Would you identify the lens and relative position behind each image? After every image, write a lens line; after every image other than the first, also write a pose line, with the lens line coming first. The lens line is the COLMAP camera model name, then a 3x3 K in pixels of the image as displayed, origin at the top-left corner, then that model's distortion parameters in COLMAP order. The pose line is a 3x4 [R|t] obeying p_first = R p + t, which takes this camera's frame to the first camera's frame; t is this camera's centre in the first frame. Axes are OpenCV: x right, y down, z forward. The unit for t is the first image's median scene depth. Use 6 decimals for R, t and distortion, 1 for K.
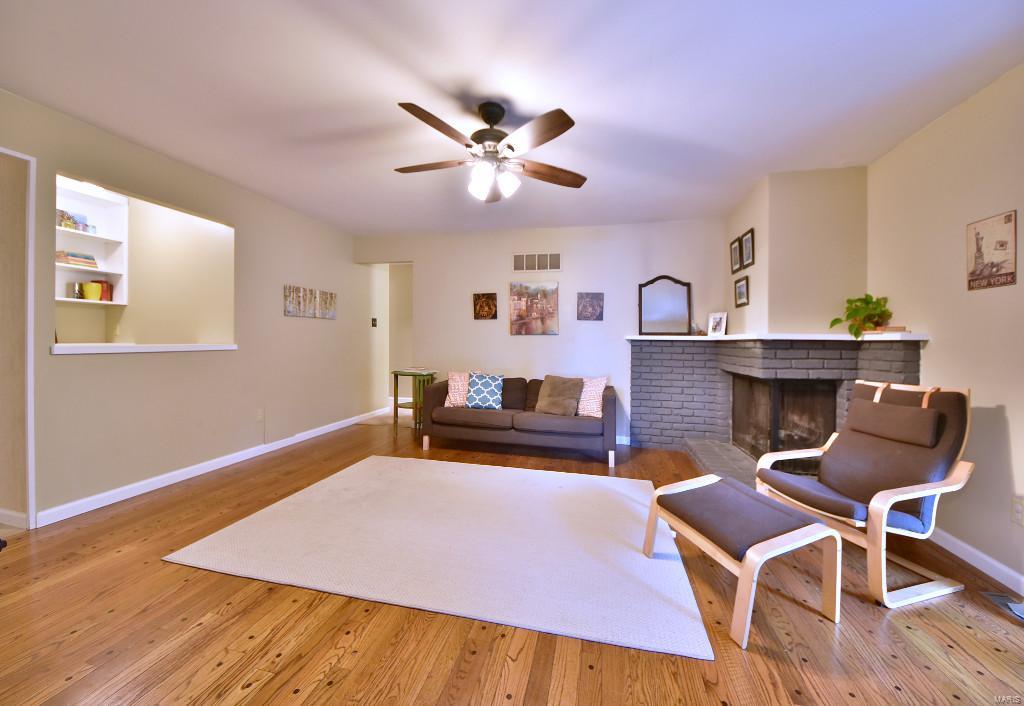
lens RADIAL K [[379.5, 0, 537.4], [0, 379.5, 344.2], [0, 0, 1]] dist [0.006222, -0.000084]
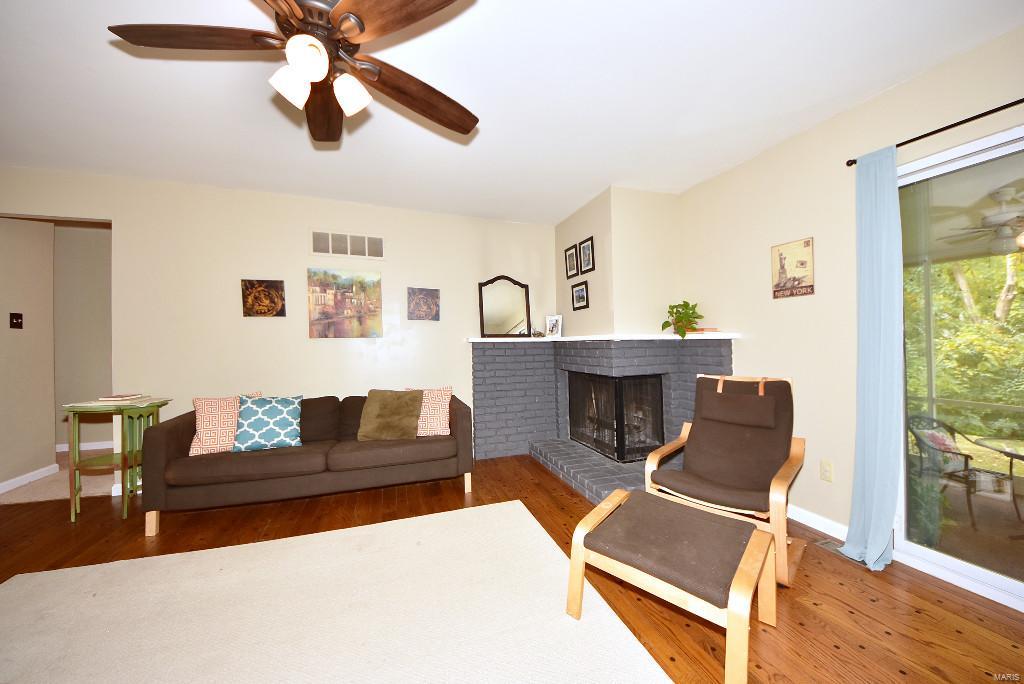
lens RADIAL K [[343.8, 0, 546.1], [0, 343.8, 344.6], [0, 0, 1]] dist [0.010781, -0.008756]
pose [[0.835239, -0.021299, 0.549475, -0.064092], [0.024102, 0.999707, 0.002113, -0.004584], [-0.549359, 0.011479, 0.835507, 0.217715]]
